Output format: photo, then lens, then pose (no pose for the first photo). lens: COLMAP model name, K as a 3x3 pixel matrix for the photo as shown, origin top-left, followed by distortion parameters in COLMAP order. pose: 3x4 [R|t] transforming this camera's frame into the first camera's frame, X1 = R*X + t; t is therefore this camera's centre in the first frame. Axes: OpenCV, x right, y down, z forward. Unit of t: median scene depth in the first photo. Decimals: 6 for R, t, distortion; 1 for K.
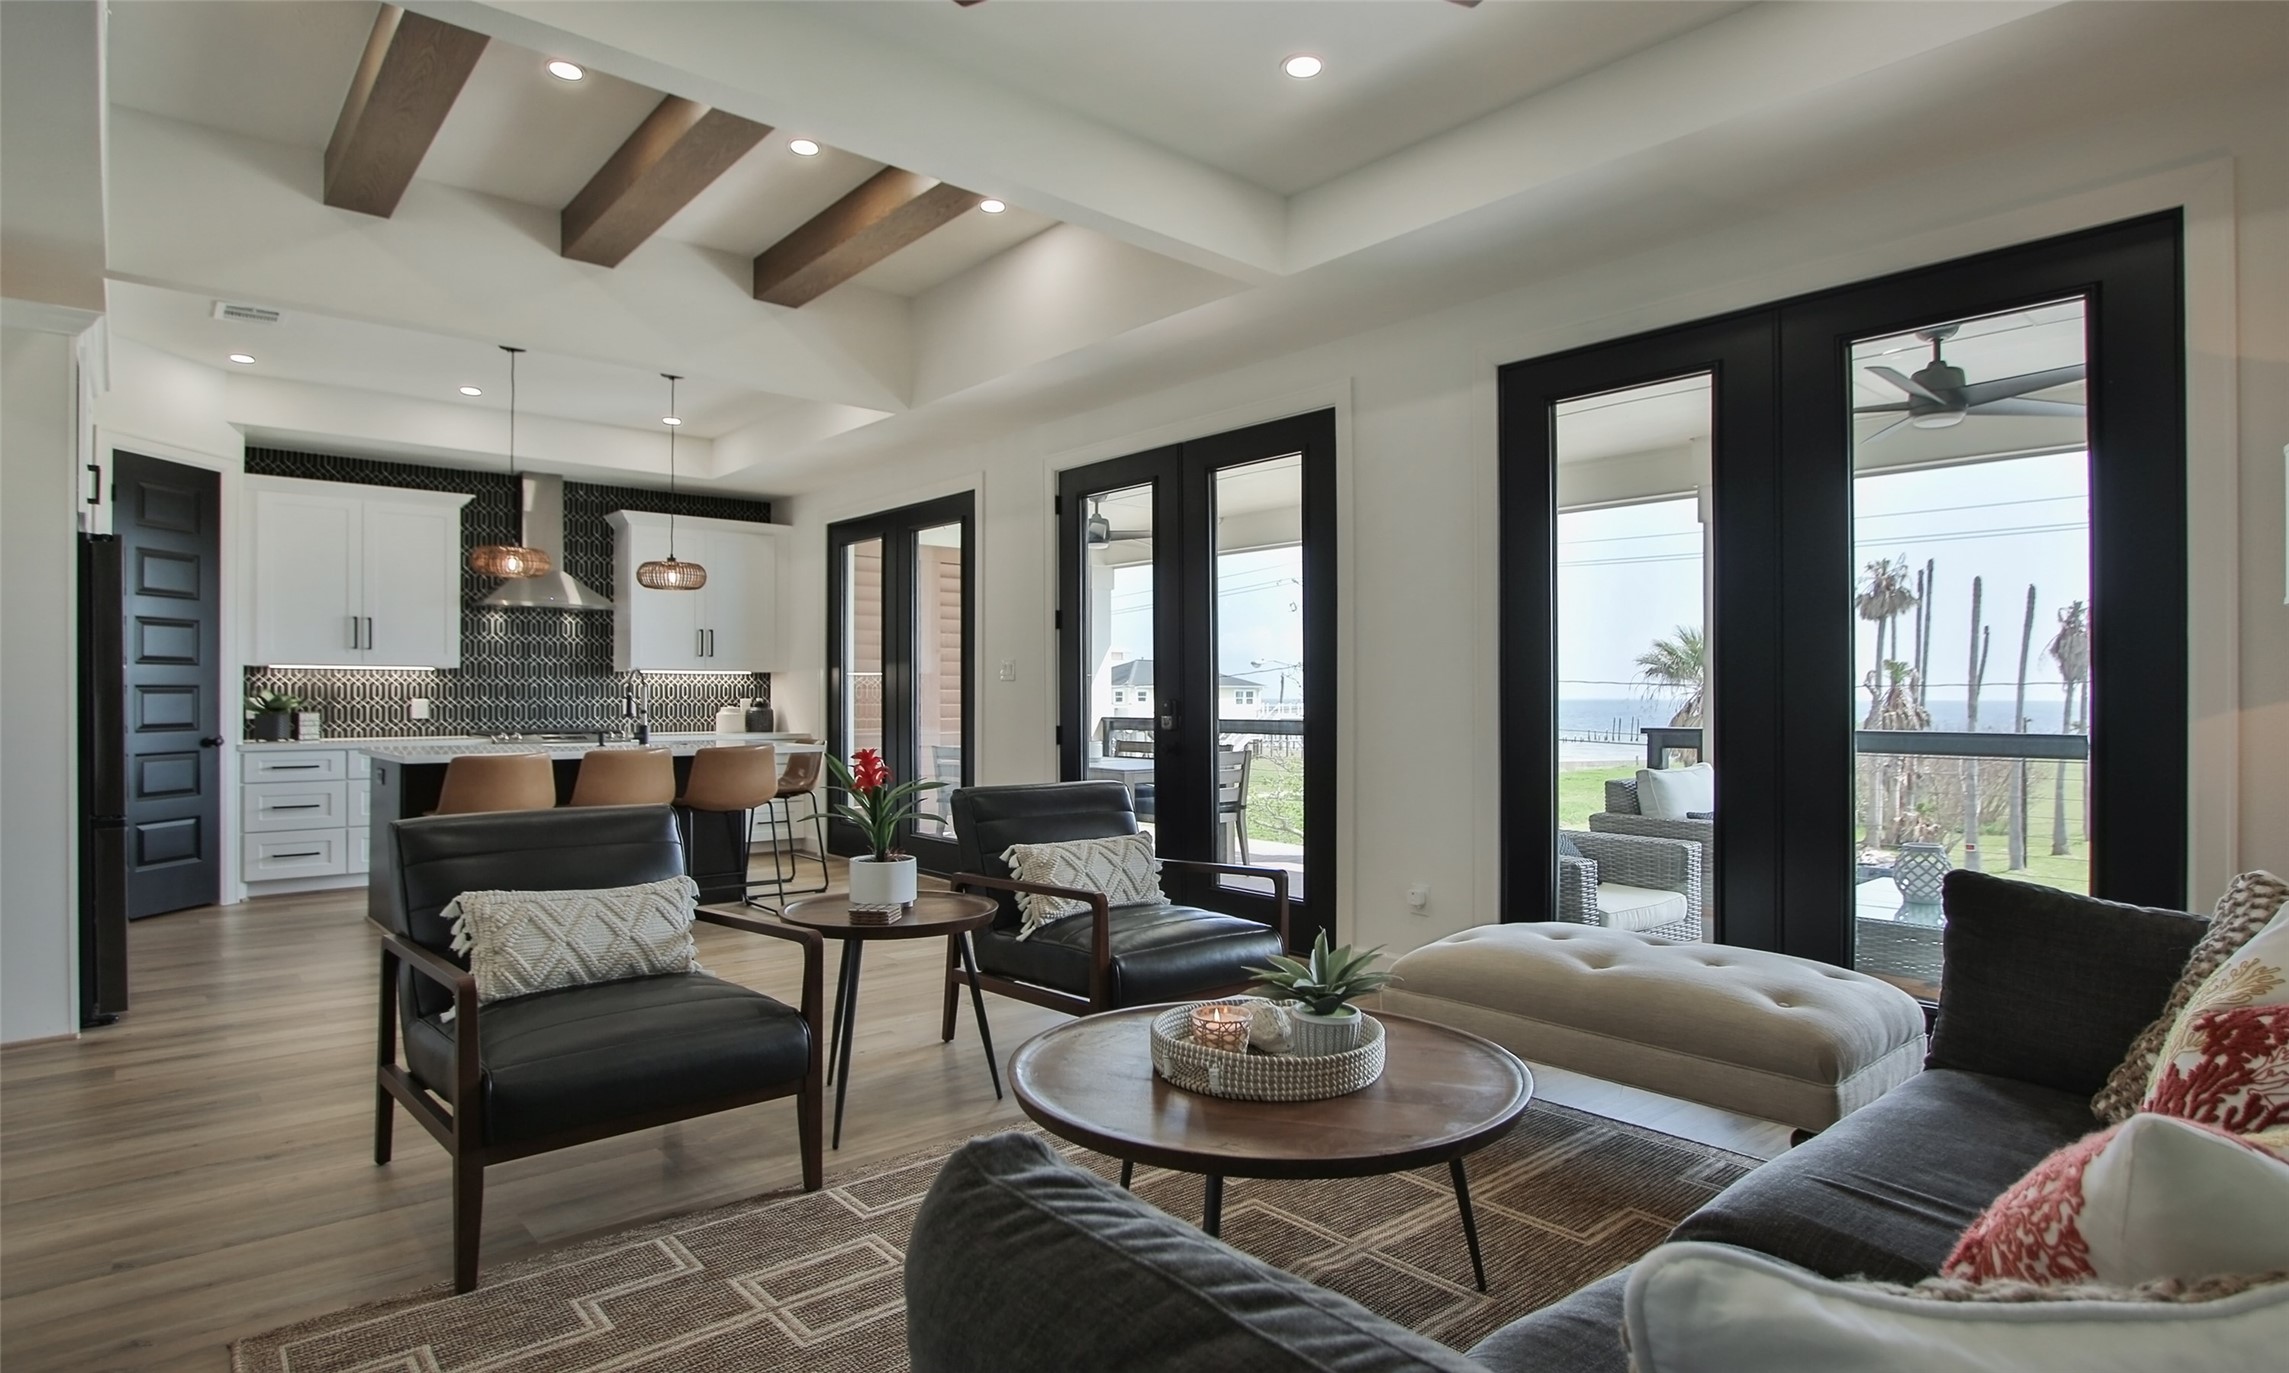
lens RADIAL K [[1233.2, 0, 1148.7], [0, 1233.2, 691.9], [0, 0, 1]] dist [0.006428, 0.000567]
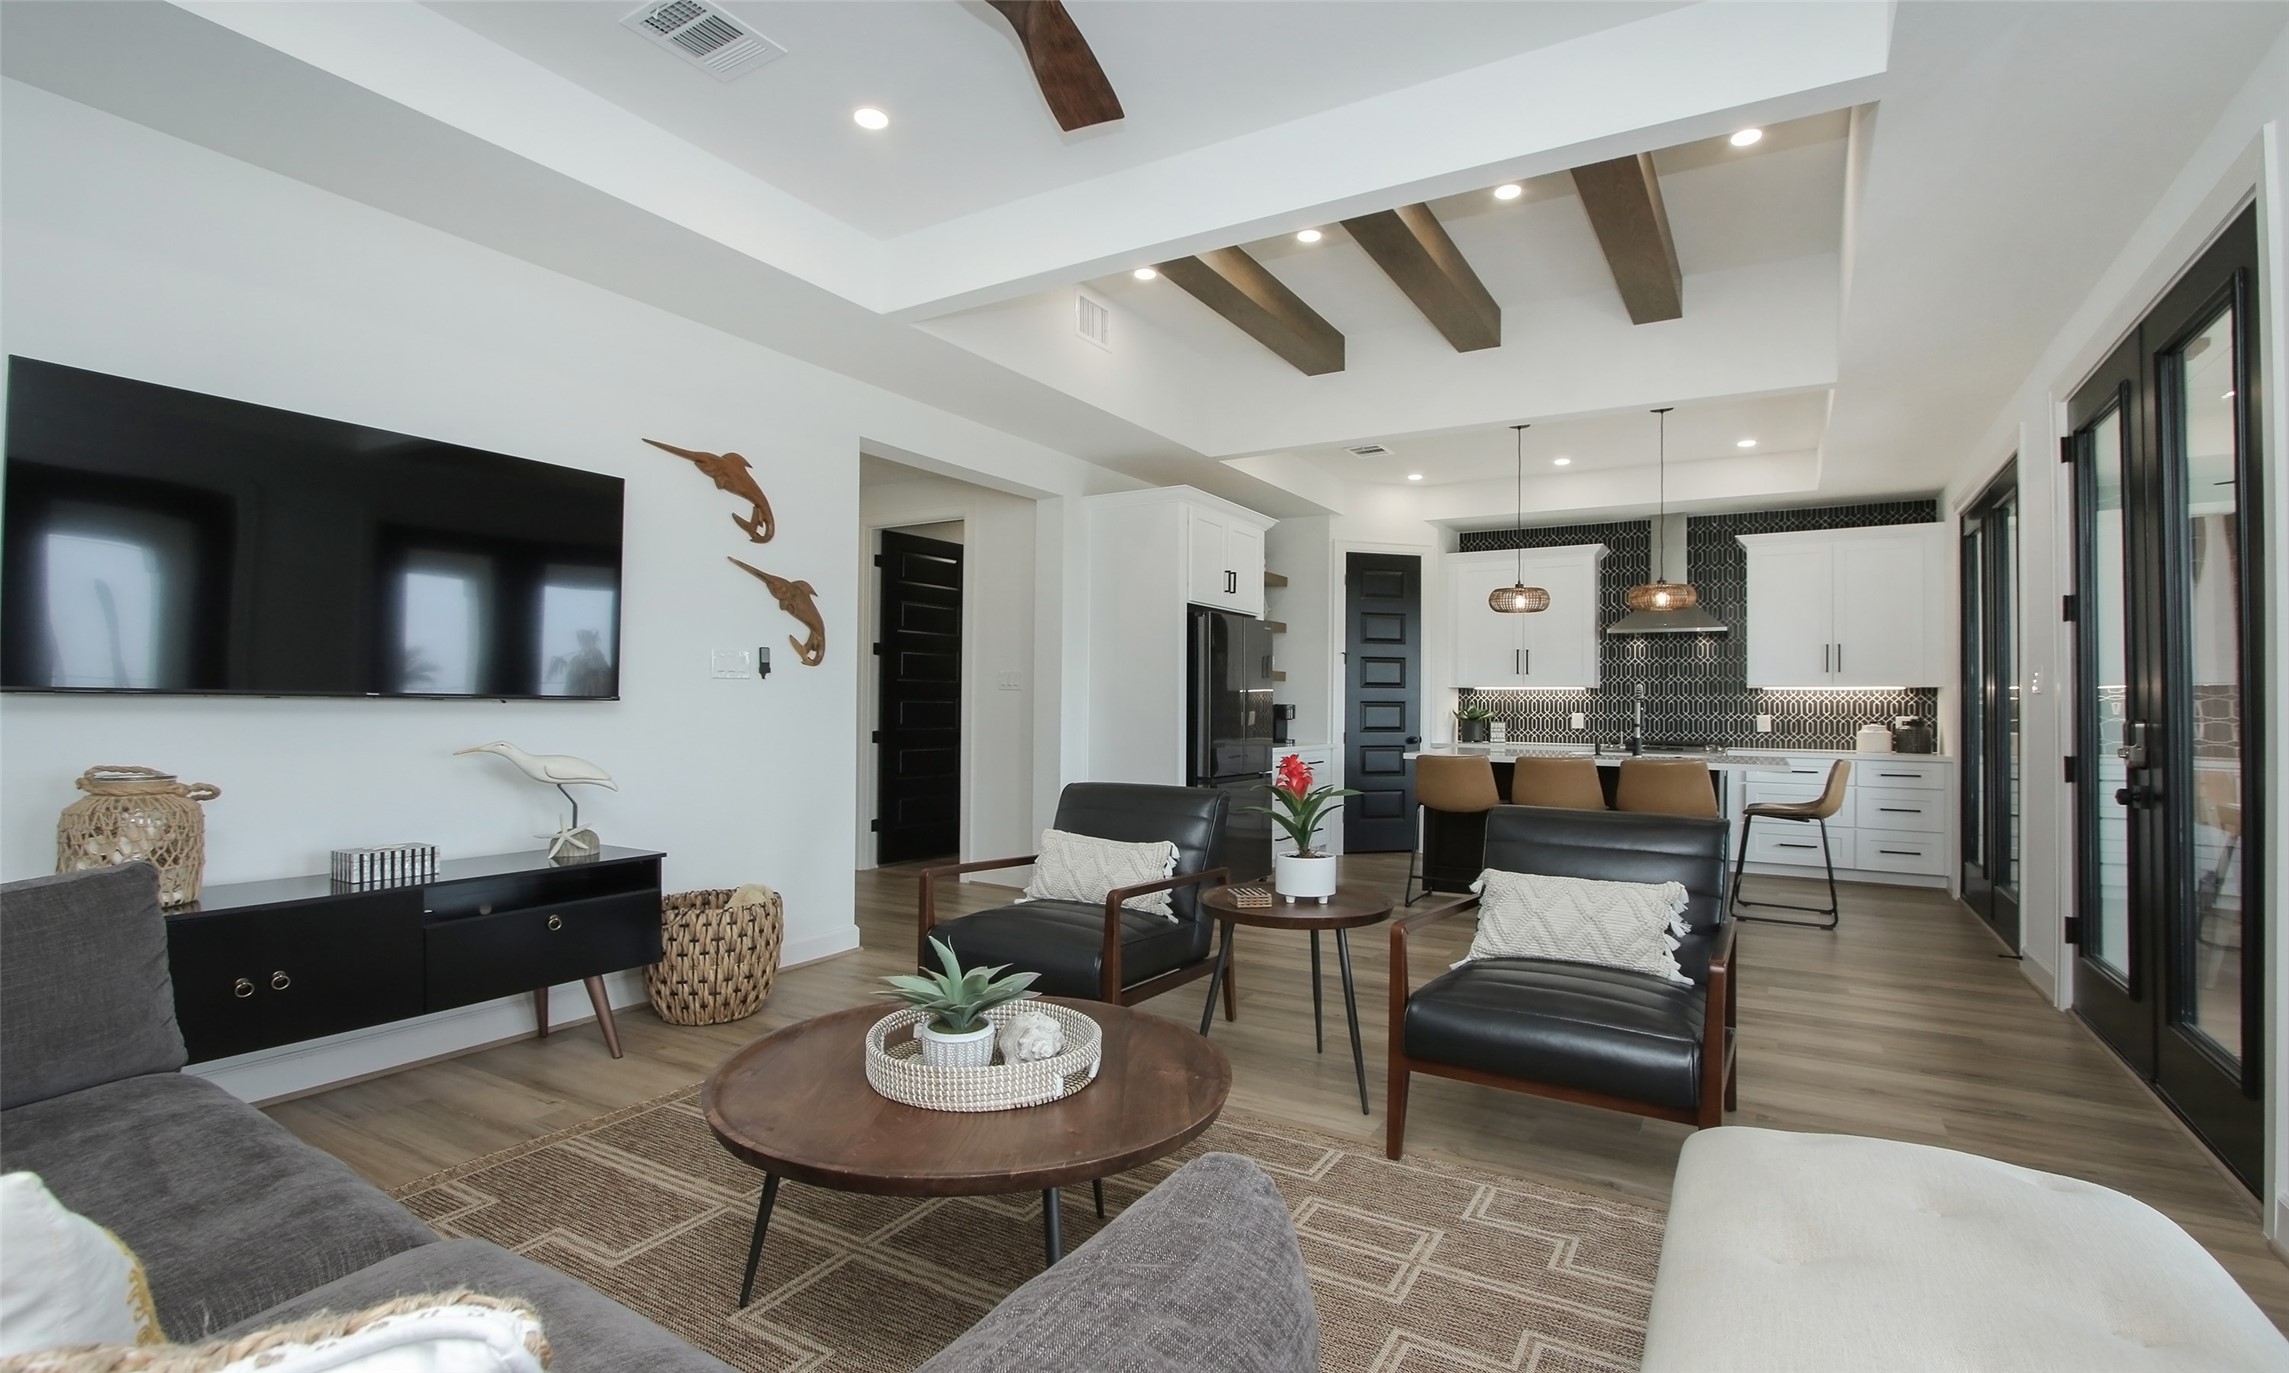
lens RADIAL K [[1062.4, 0, 1149.7], [0, 1062.4, 683.8], [0, 0, 1]] dist [-0.005355, -0.000273]
pose [[0.328058, -0.019187, -0.944463, 0.272721], [-0.007375, 0.999711, -0.022871, 0.003987], [0.944629, 0.014468, 0.327822, 0.241665]]
